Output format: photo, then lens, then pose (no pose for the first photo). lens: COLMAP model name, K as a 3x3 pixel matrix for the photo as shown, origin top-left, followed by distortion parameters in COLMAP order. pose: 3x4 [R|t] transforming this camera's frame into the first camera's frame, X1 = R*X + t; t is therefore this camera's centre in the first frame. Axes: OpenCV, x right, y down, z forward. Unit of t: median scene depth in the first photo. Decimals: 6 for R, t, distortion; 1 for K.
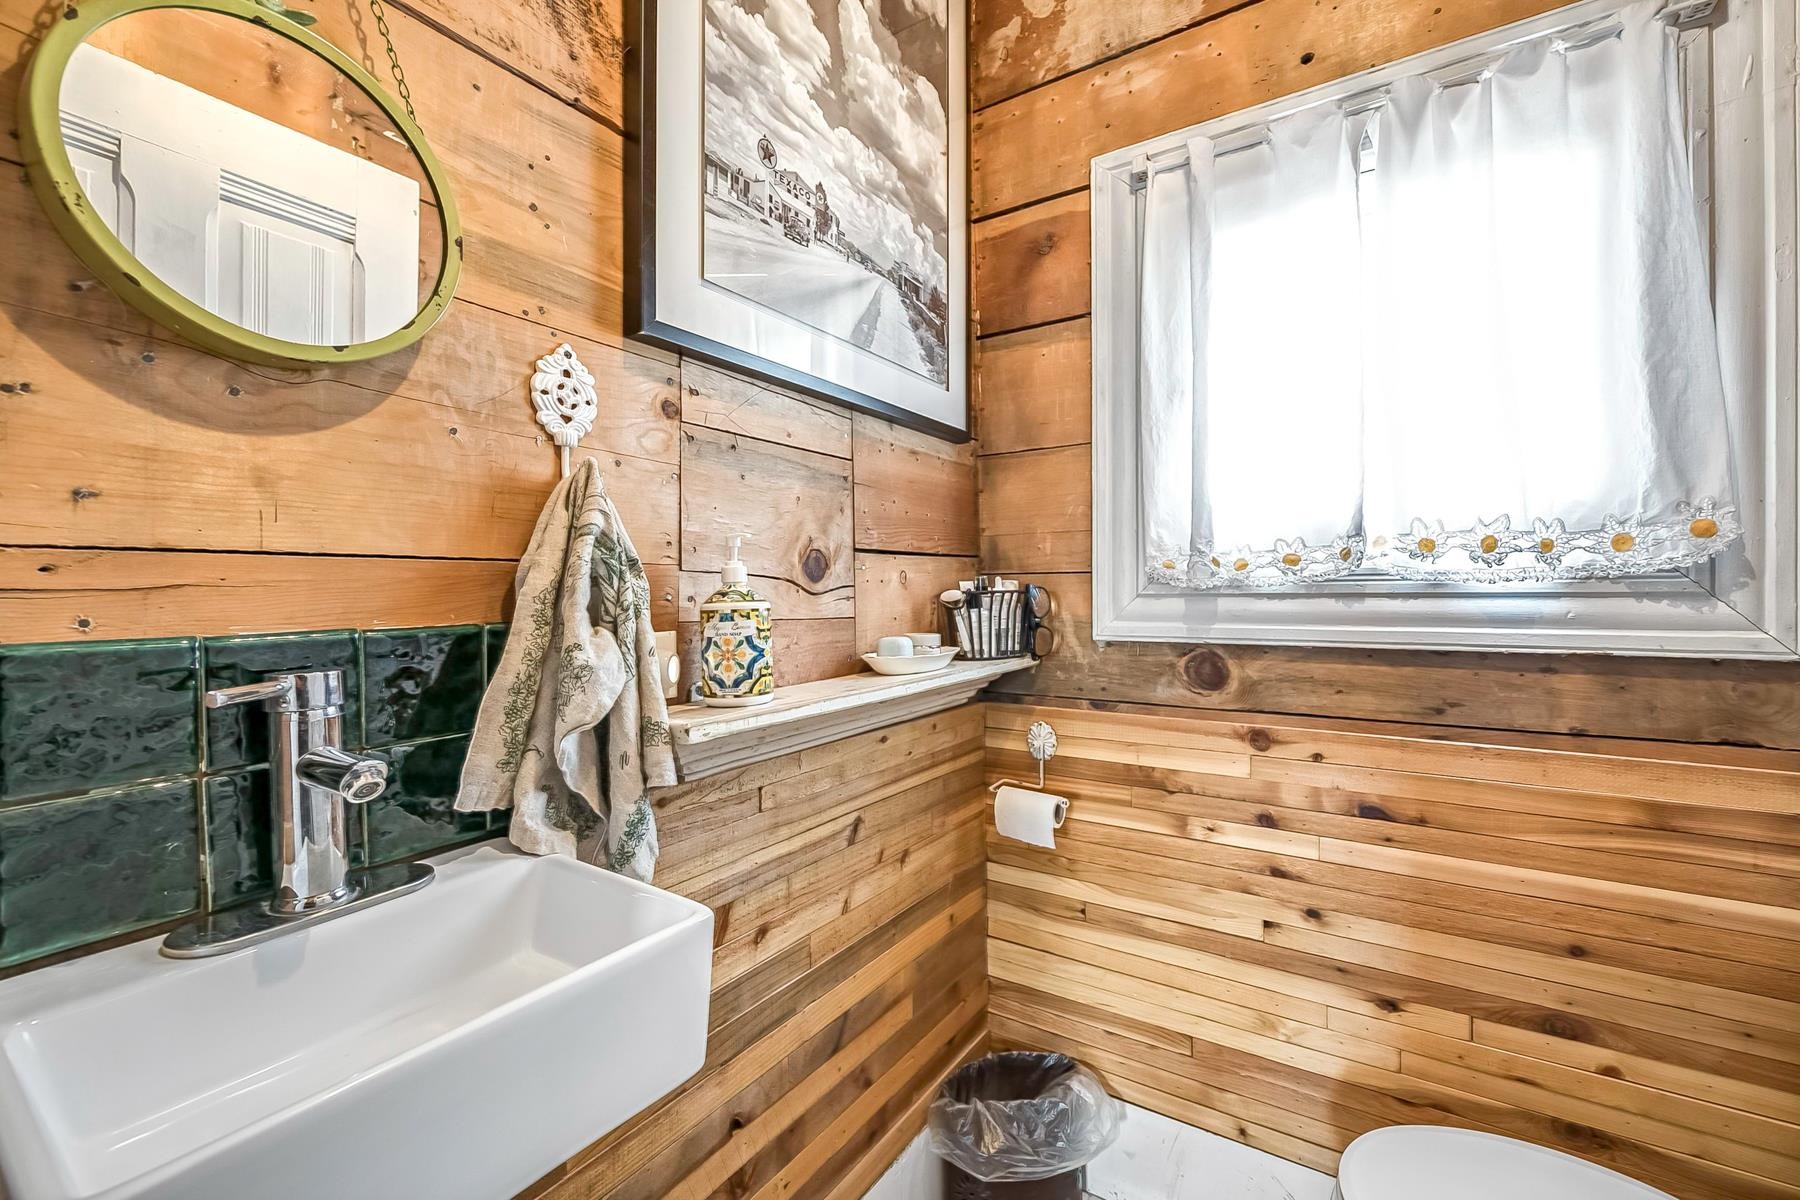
lens RADIAL K [[746.8, 0, 902.7], [0, 746.8, 588.0], [0, 0, 1]] dist [-0.000040, -0.000066]
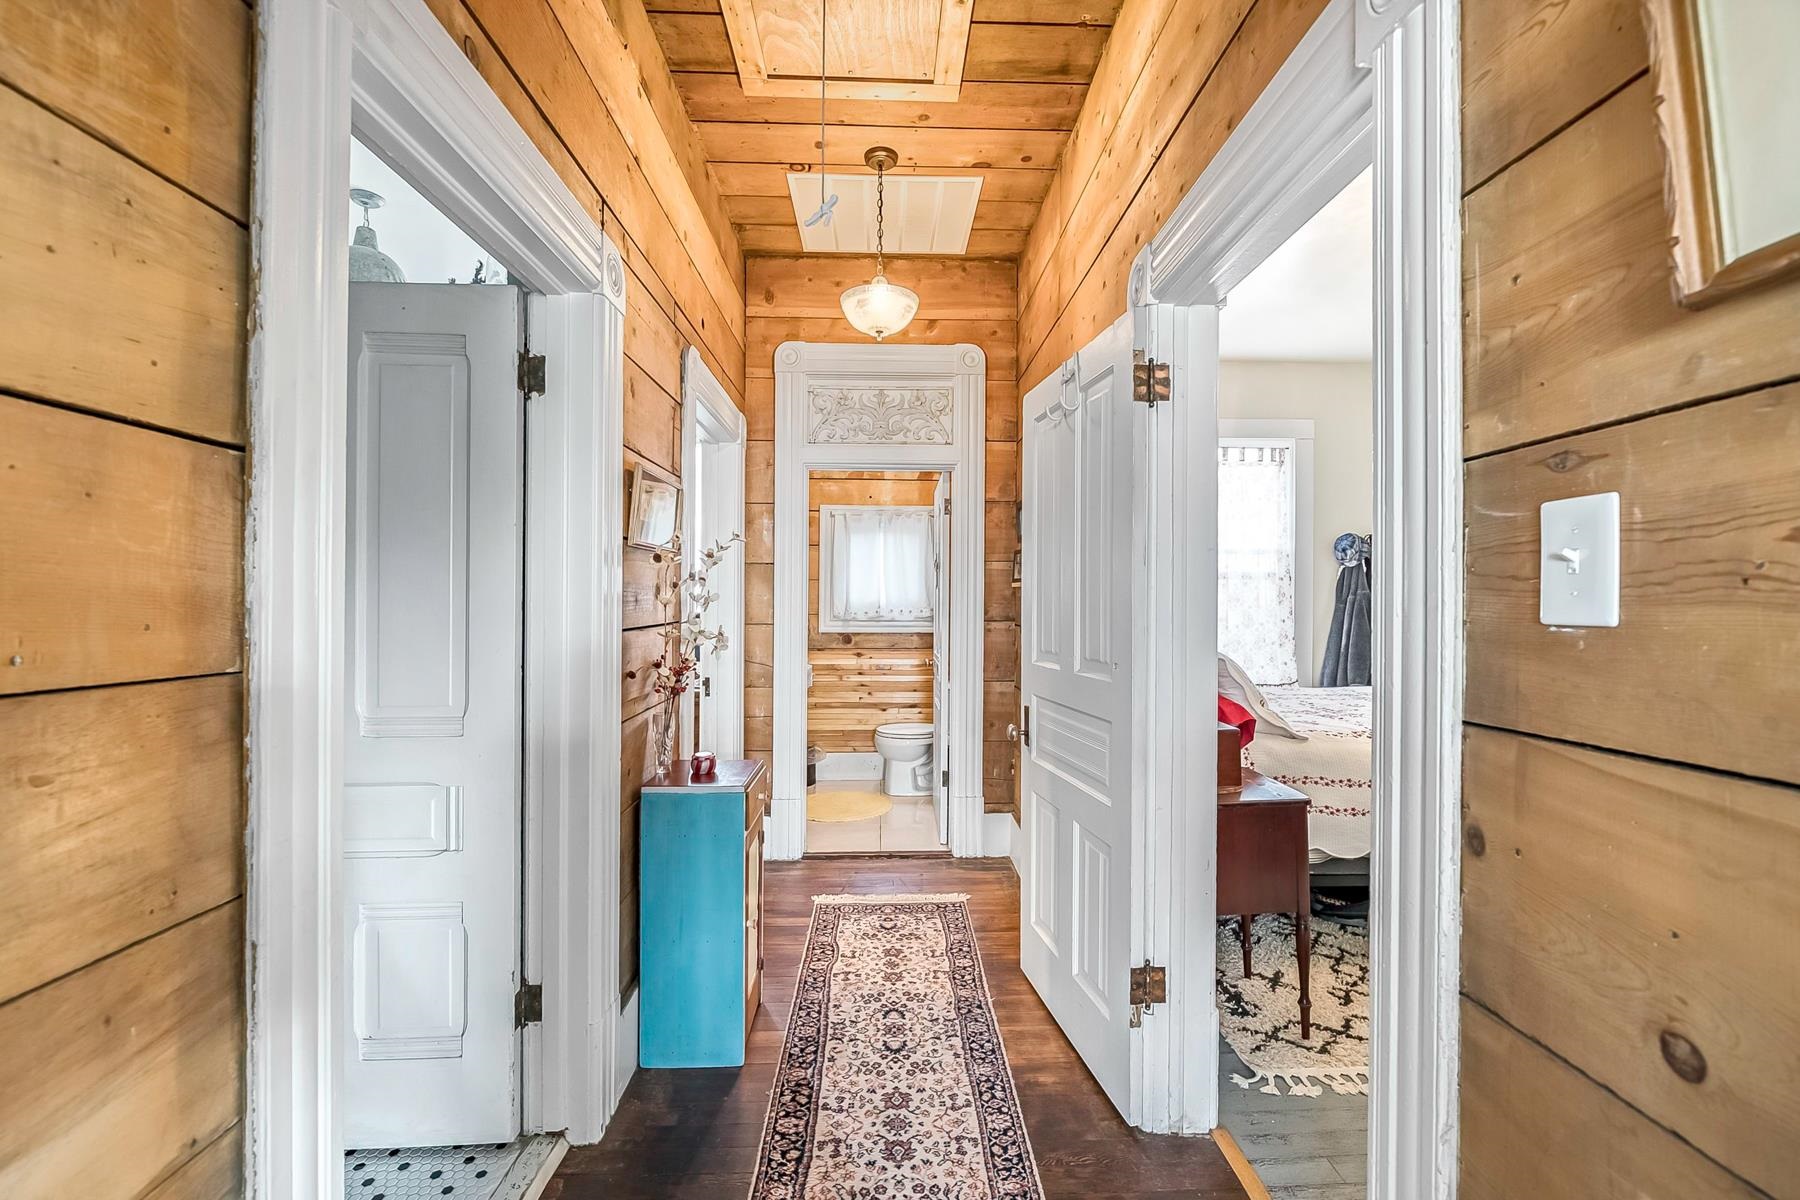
lens RADIAL K [[746.8, 0, 904.3], [0, 746.8, 600.7], [0, 0, 1]] dist [-0.000040, -0.000066]
pose [[0.816759, 0.010536, 0.576882, -1.784235], [-0.010600, 0.999939, -0.003256, -0.094046], [-0.576881, -0.003456, 0.816821, -2.646315]]
